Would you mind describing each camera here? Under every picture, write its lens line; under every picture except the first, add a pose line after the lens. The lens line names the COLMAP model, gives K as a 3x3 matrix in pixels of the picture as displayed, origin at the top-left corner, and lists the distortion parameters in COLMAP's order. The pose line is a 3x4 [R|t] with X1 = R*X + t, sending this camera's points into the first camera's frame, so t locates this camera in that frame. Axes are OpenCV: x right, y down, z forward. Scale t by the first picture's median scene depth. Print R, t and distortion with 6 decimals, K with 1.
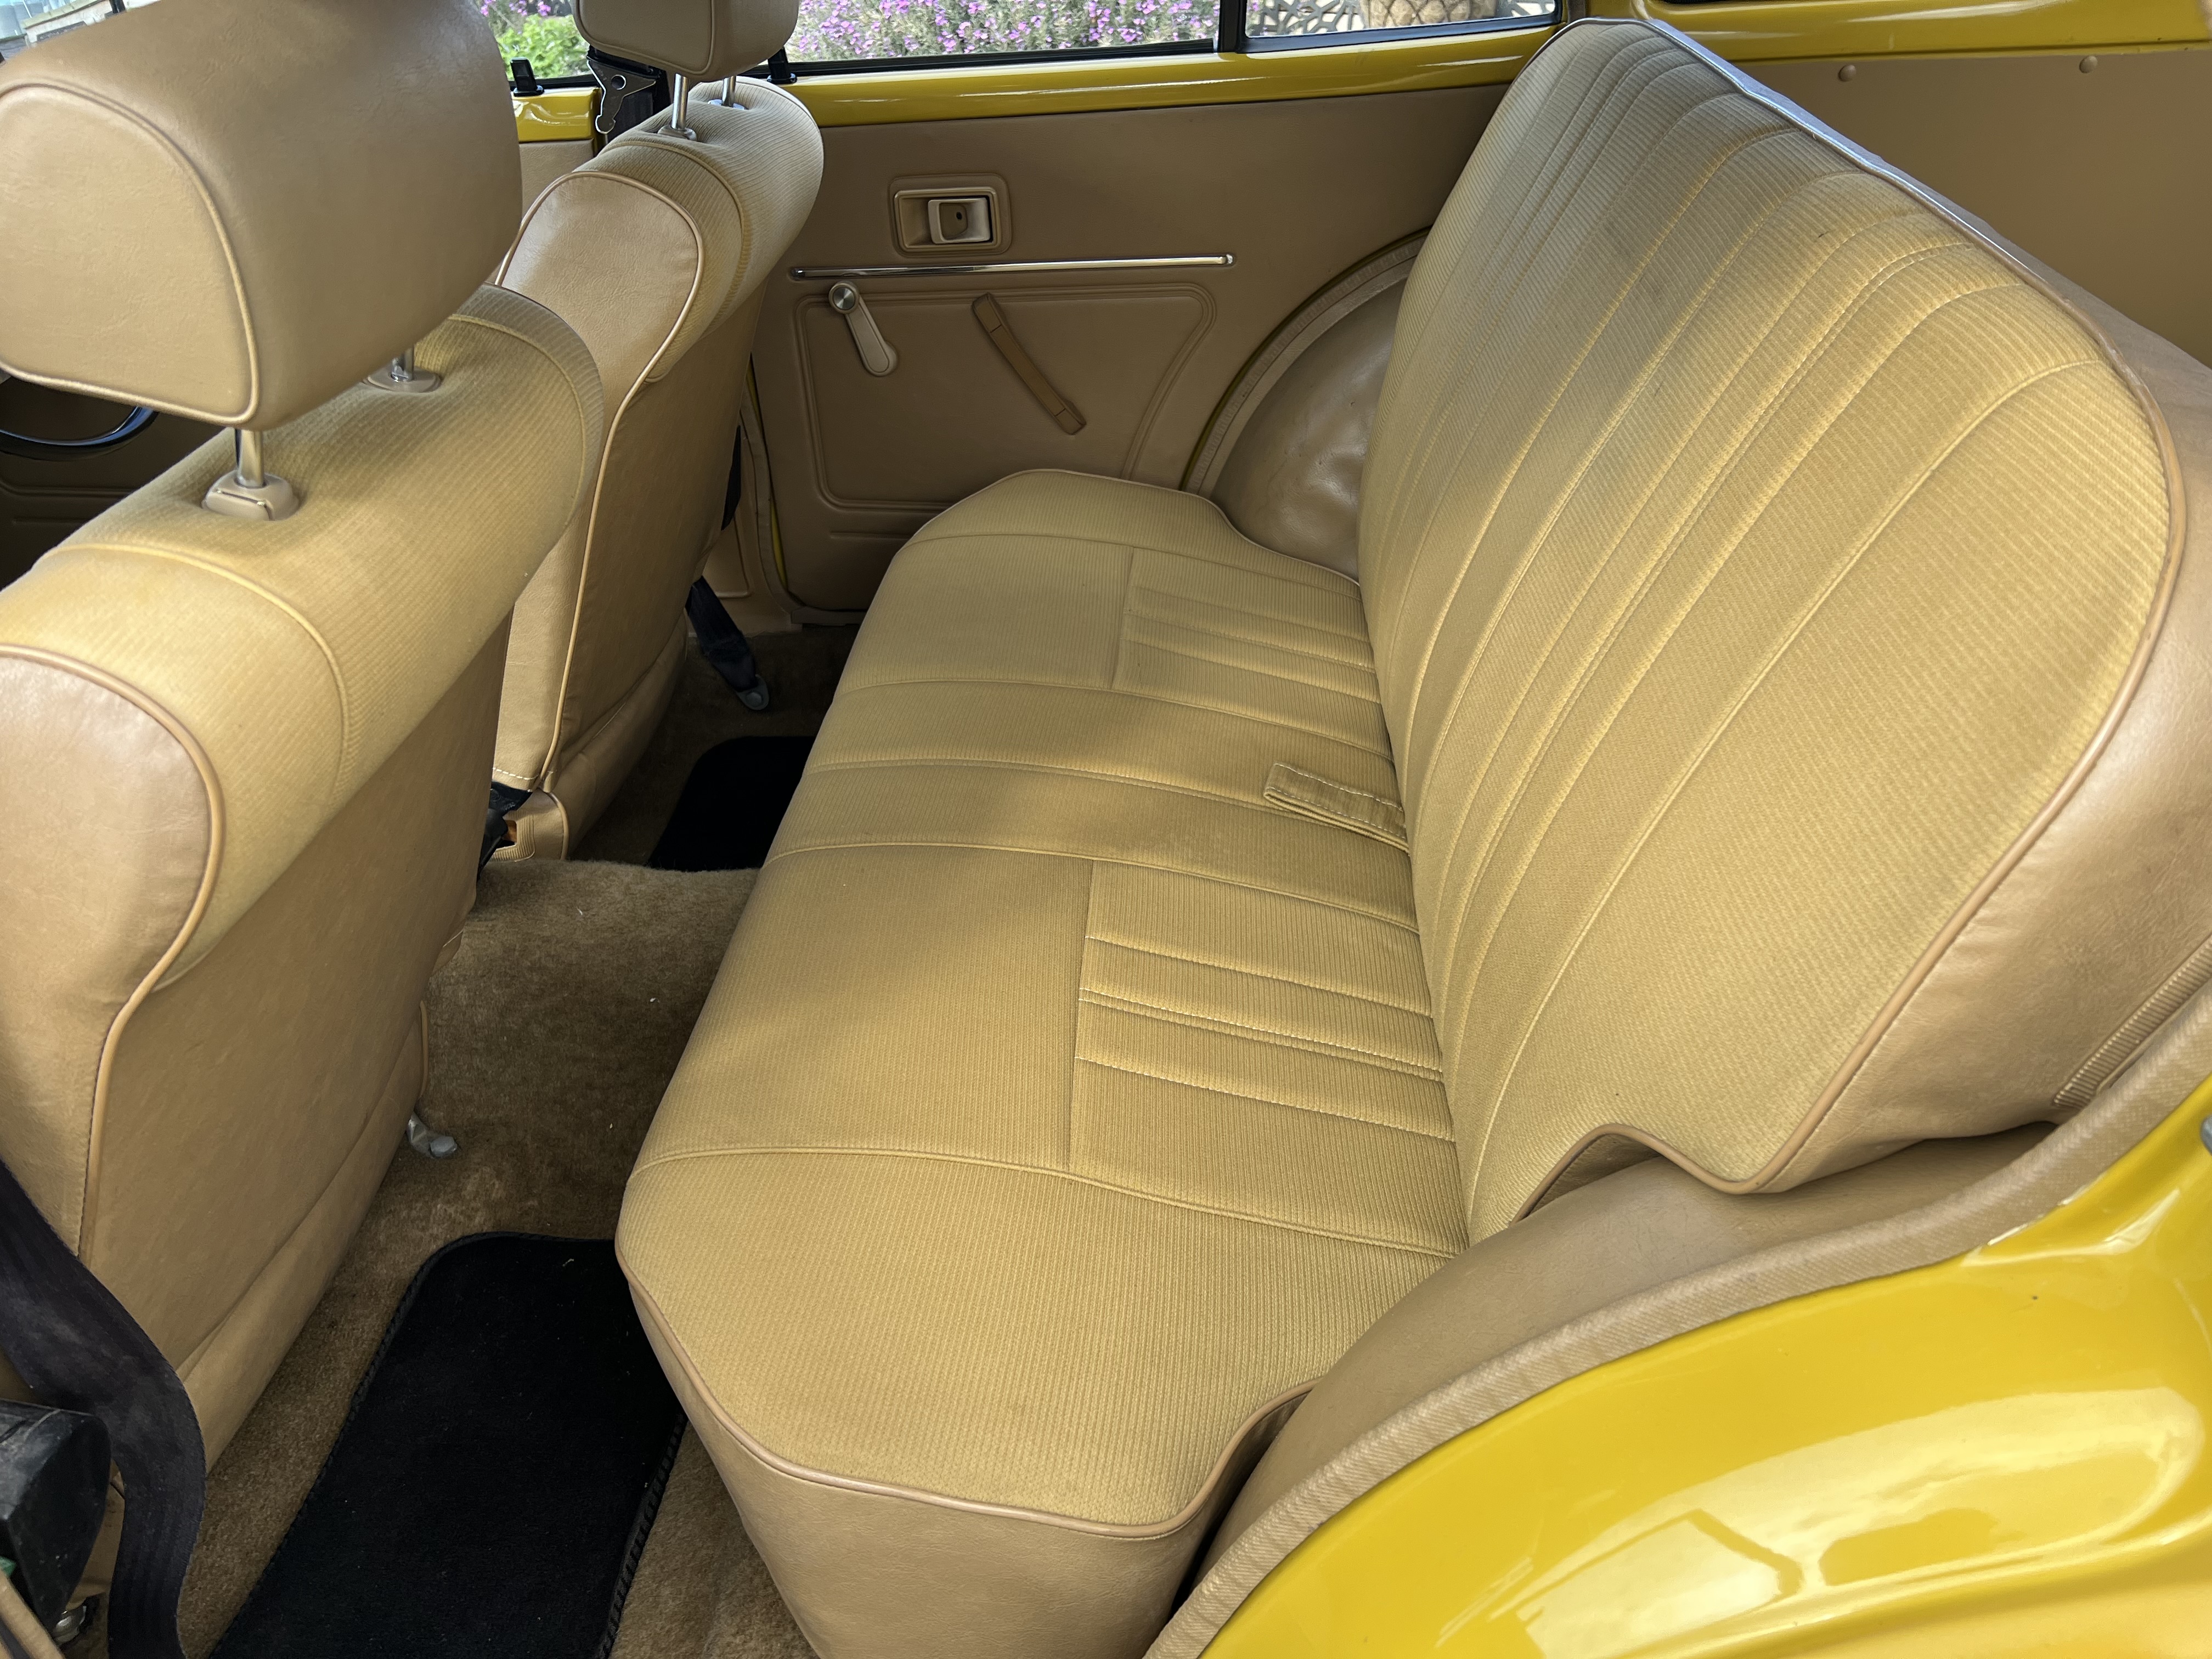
lens RADIAL K [[1649.5, 0, 1089.6], [0, 1649.5, 834.3], [0, 0, 1]] dist [0.044514, -0.057493]
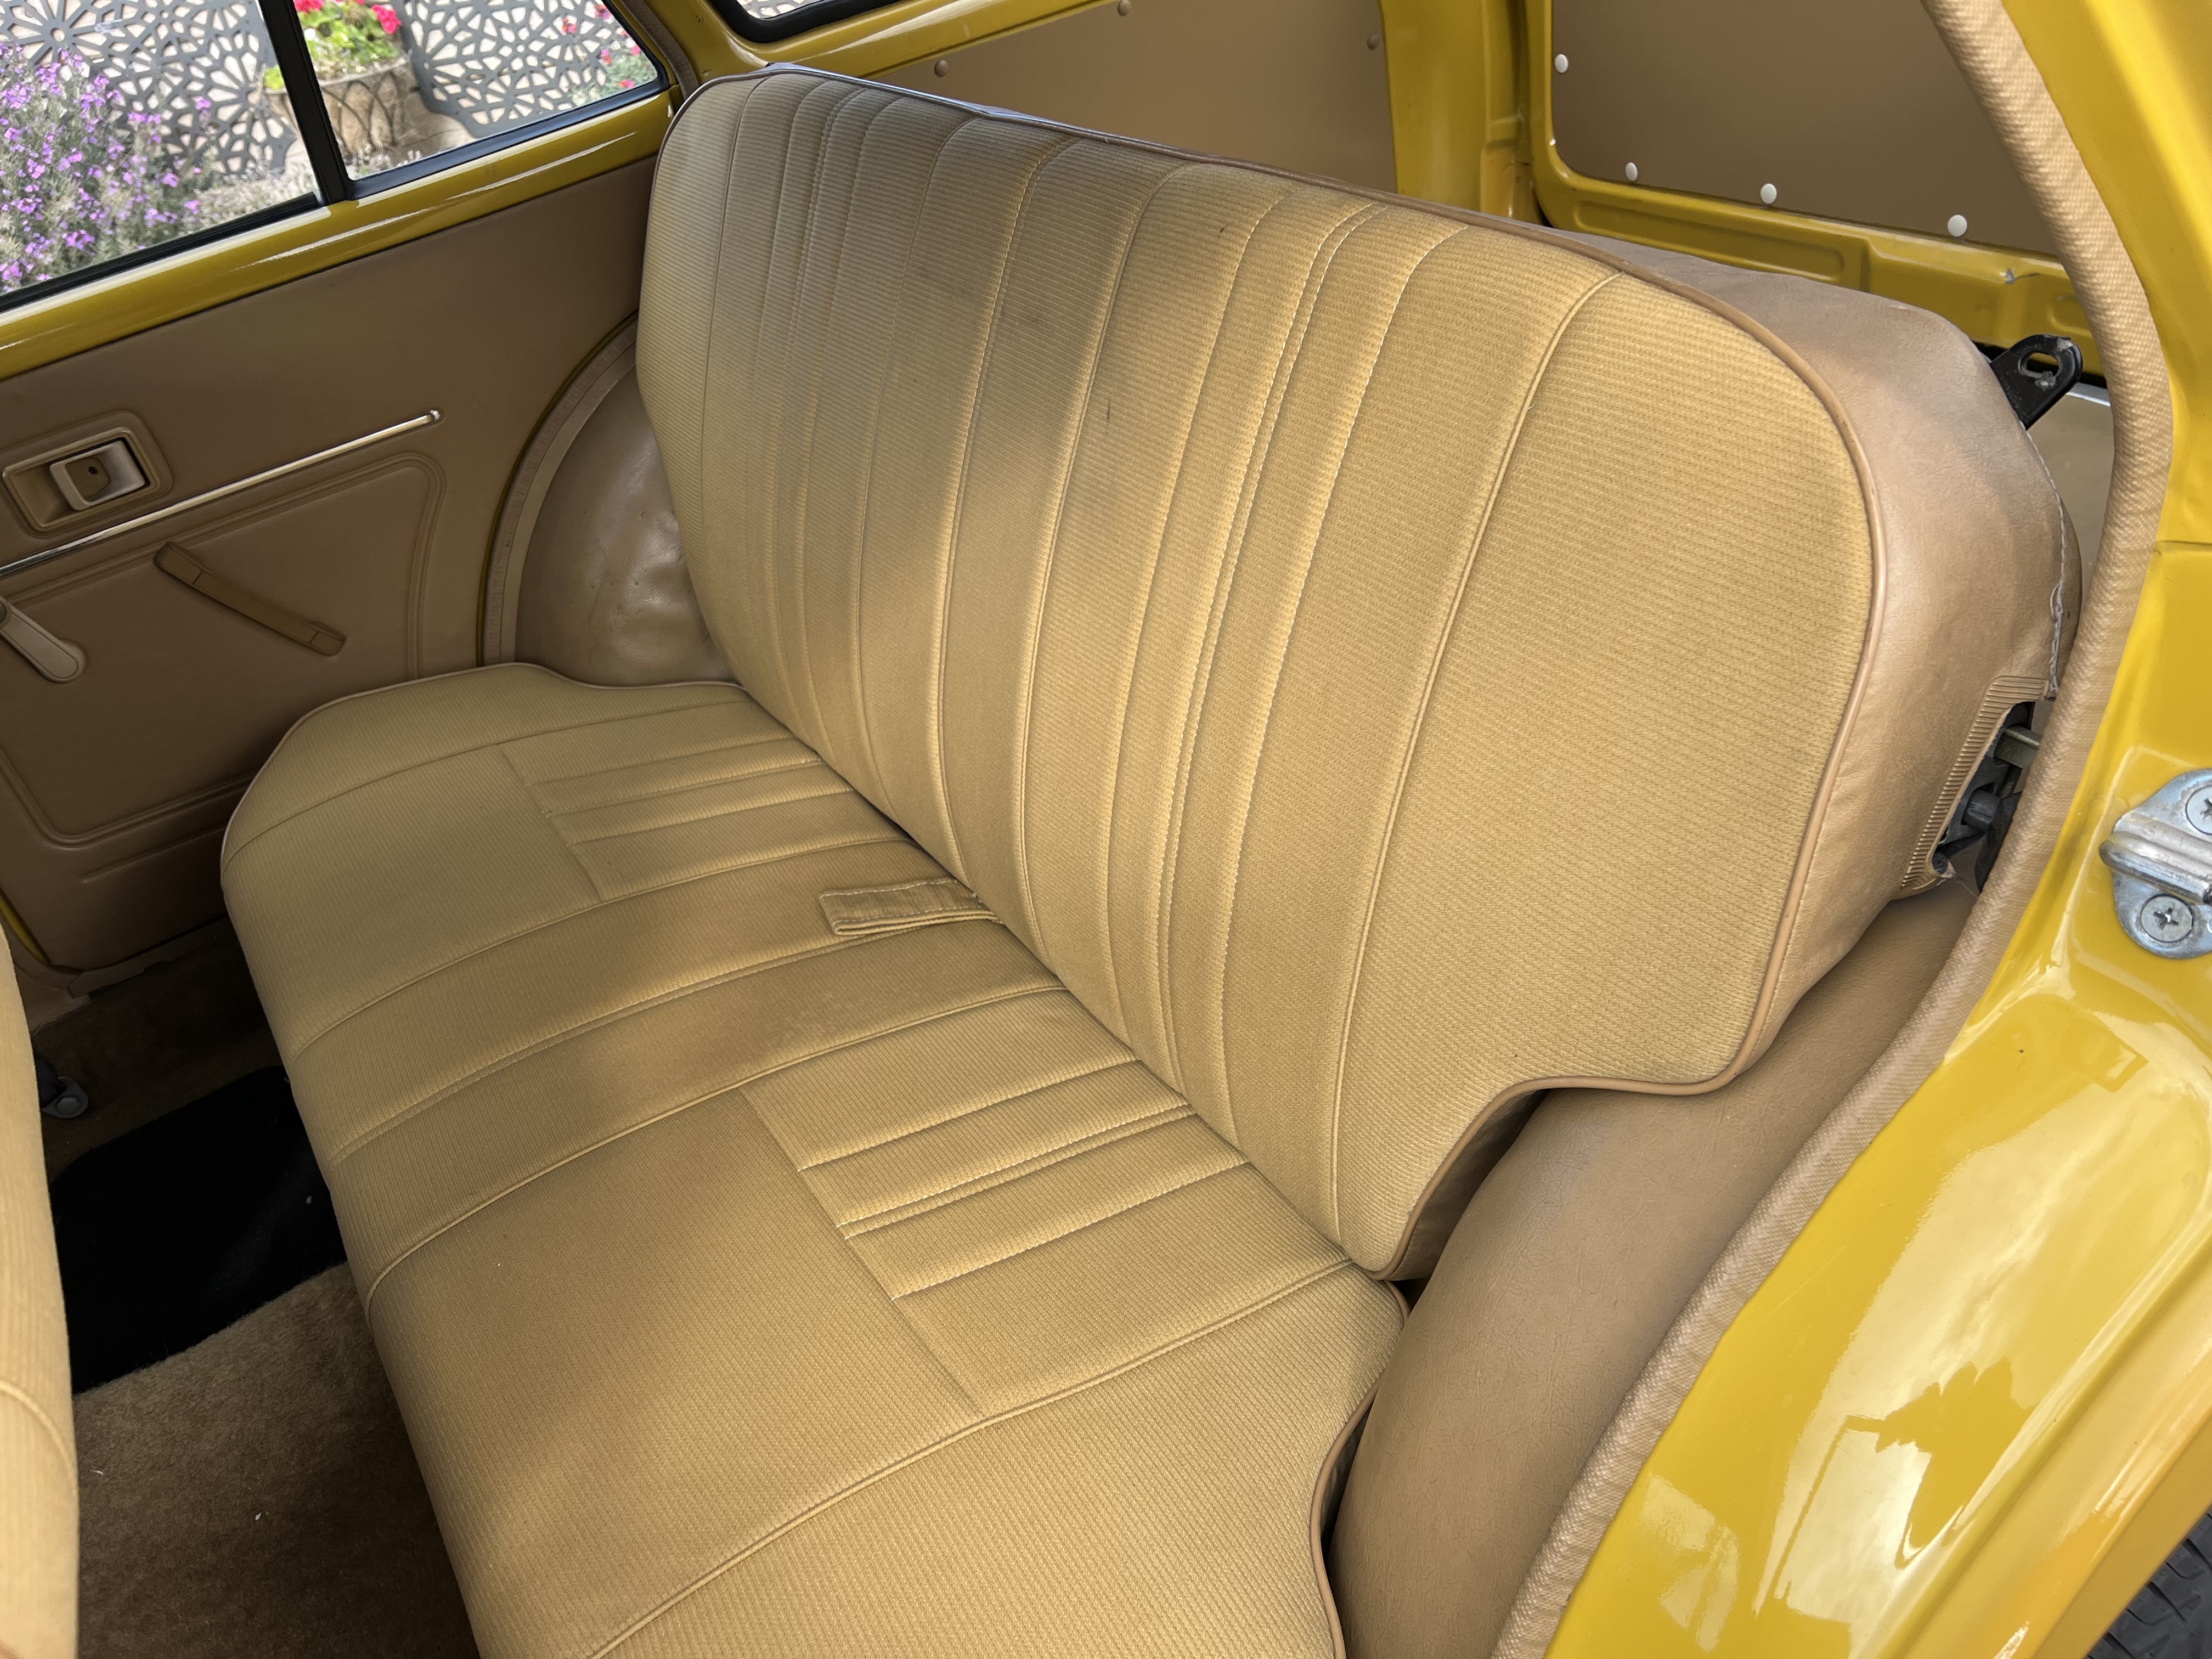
lens RADIAL K [[1649.5, 0, 1098.1], [0, 1649.5, 815.4], [0, 0, 1]] dist [0.044514, -0.057493]
pose [[0.799495, -0.423540, 0.425936, -0.122348], [0.432463, 0.897989, 0.081192, -0.079592], [-0.416874, 0.119289, 0.901103, 0.070518]]
